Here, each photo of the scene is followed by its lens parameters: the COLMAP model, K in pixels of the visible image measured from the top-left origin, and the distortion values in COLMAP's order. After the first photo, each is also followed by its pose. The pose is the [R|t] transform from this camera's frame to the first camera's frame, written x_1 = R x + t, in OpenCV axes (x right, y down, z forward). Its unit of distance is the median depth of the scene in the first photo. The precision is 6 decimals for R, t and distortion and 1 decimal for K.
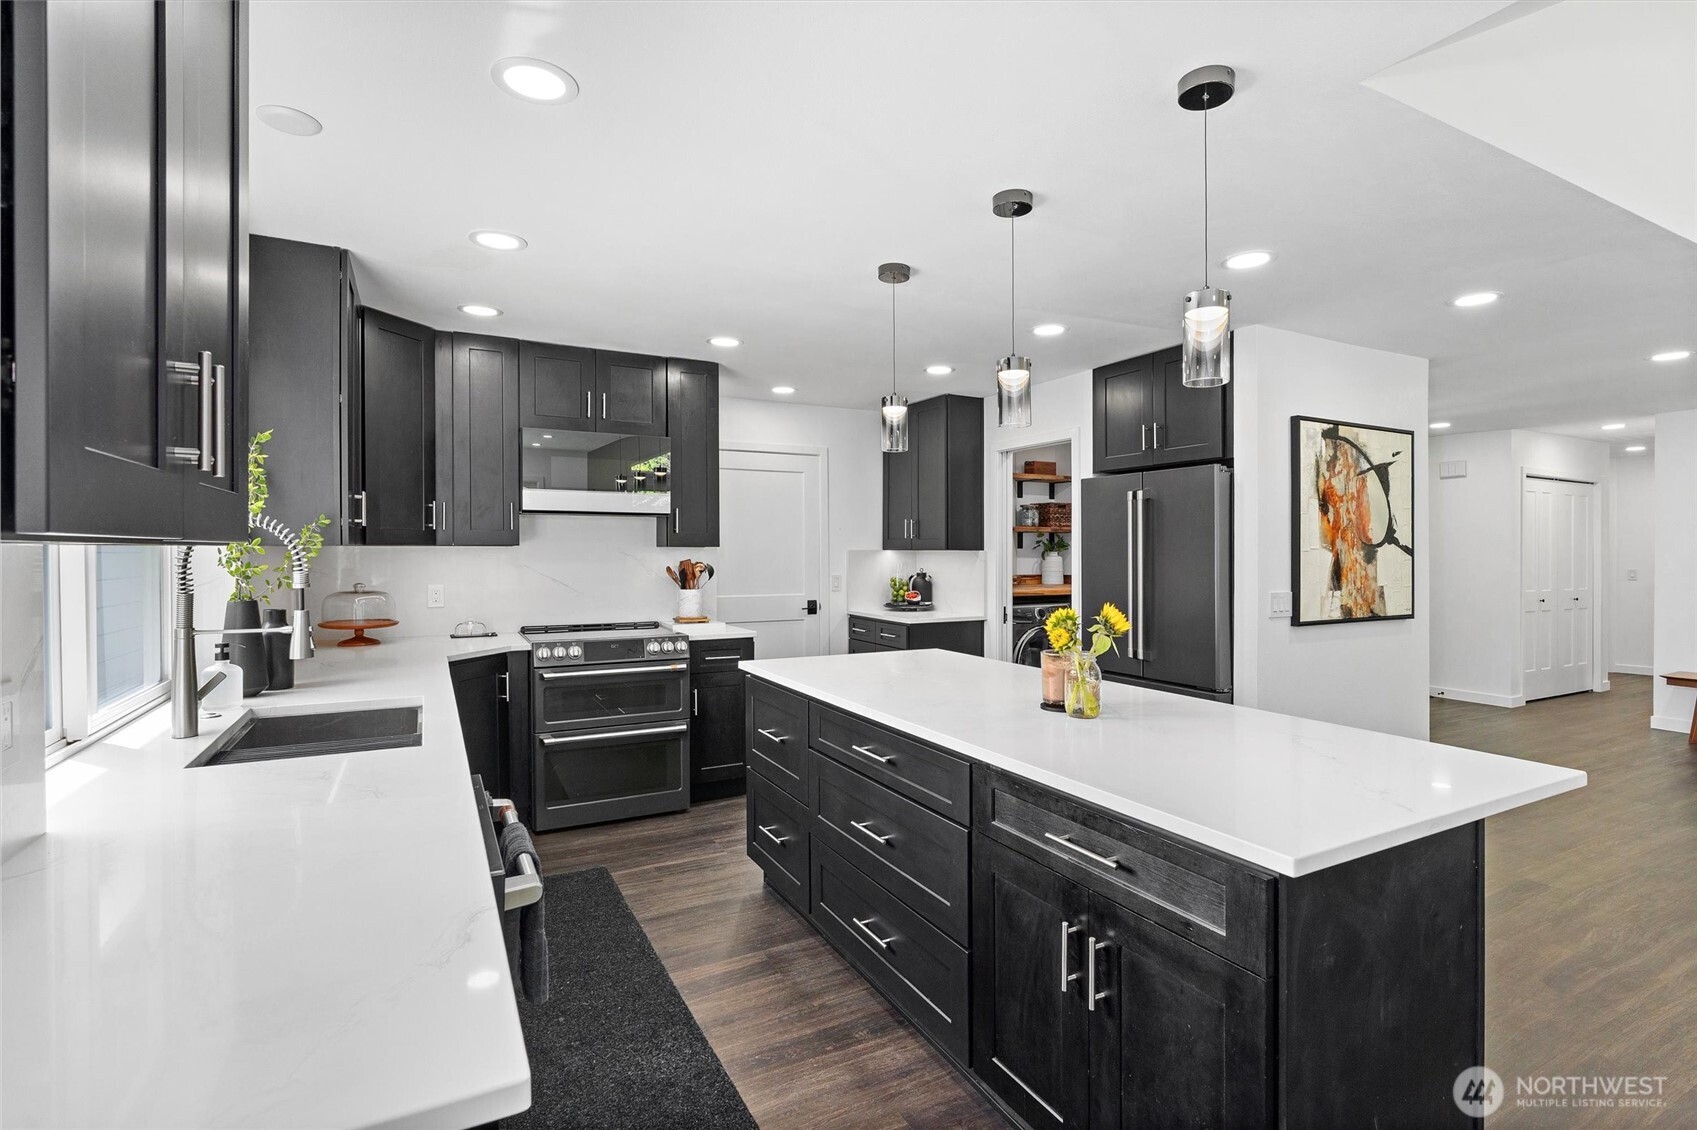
lens RADIAL K [[789.1, 0, 851.0], [0, 789.1, 558.4], [0, 0, 1]] dist [-0.002439, 0.000290]
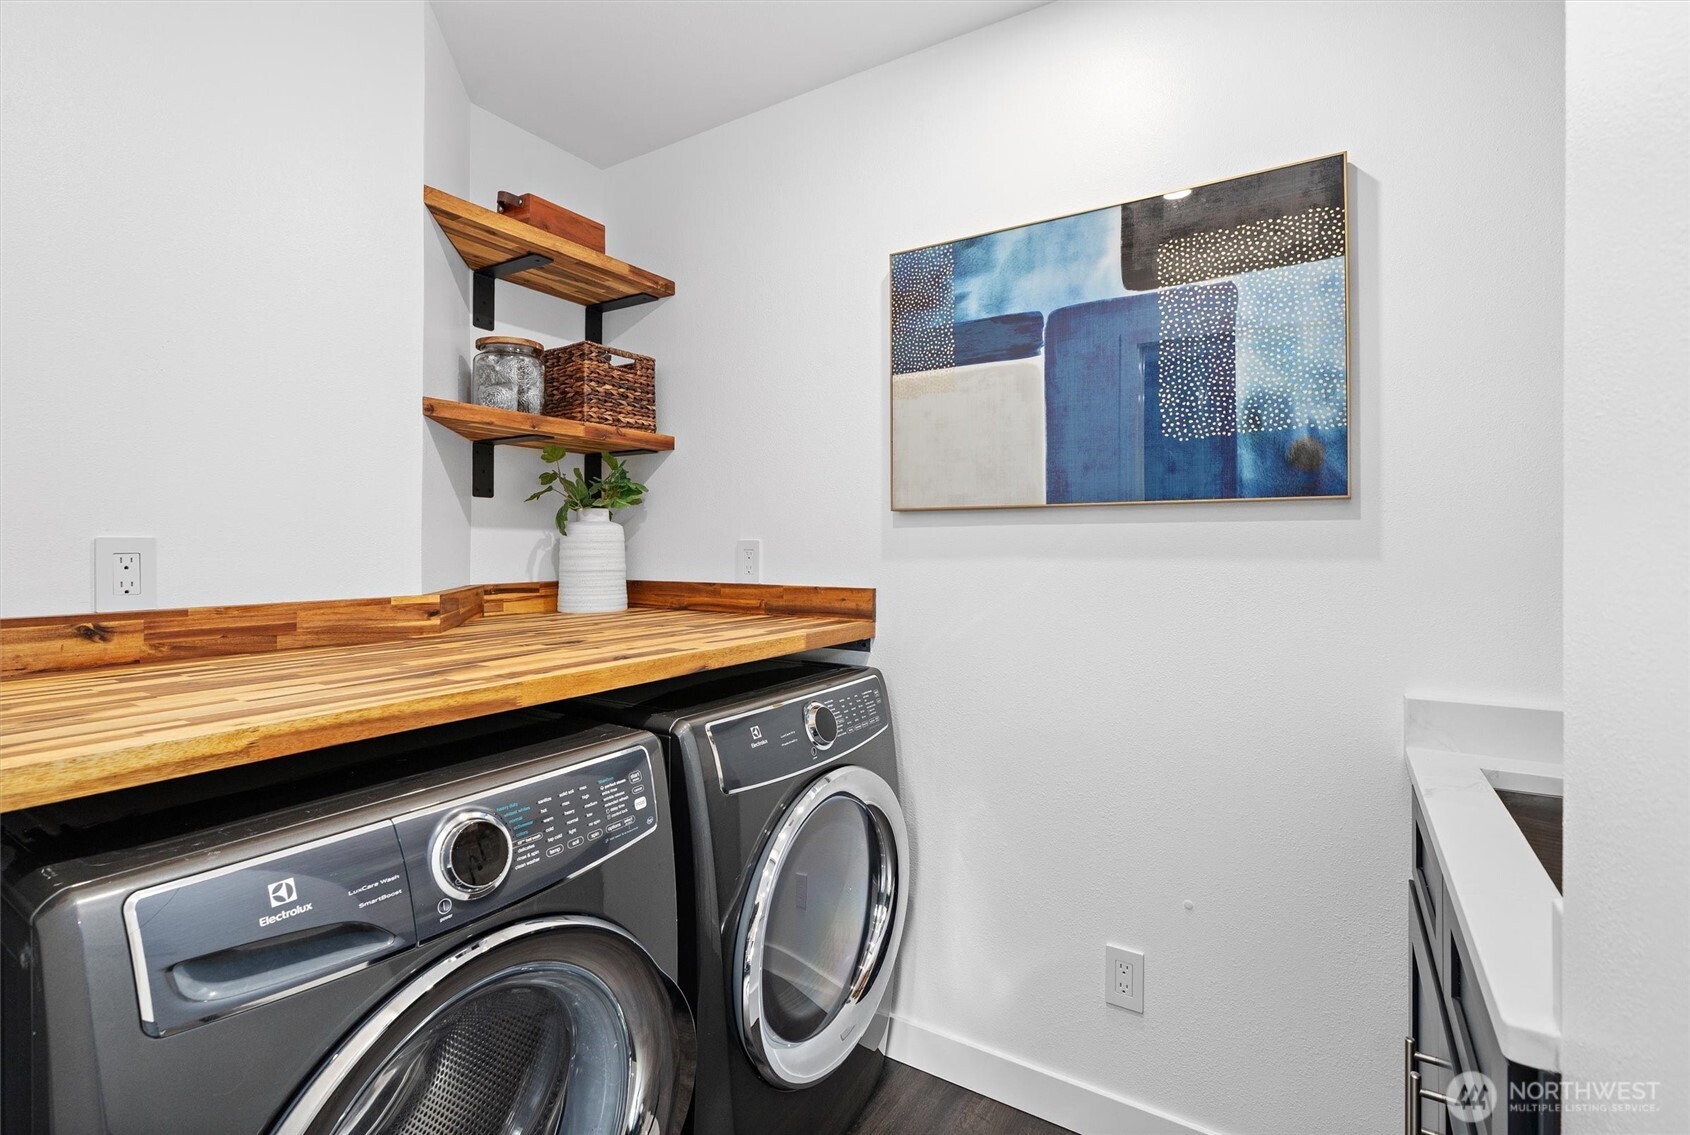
lens RADIAL K [[792.6, 0, 843.7], [0, 792.6, 551.7], [0, 0, 1]] dist [-0.004572, -0.000318]
pose [[0.866160, 0.002731, 0.499760, 0.185045], [-0.001167, 0.999993, -0.003443, 0.009577], [-0.499766, 0.002399, 0.866157, 0.680735]]
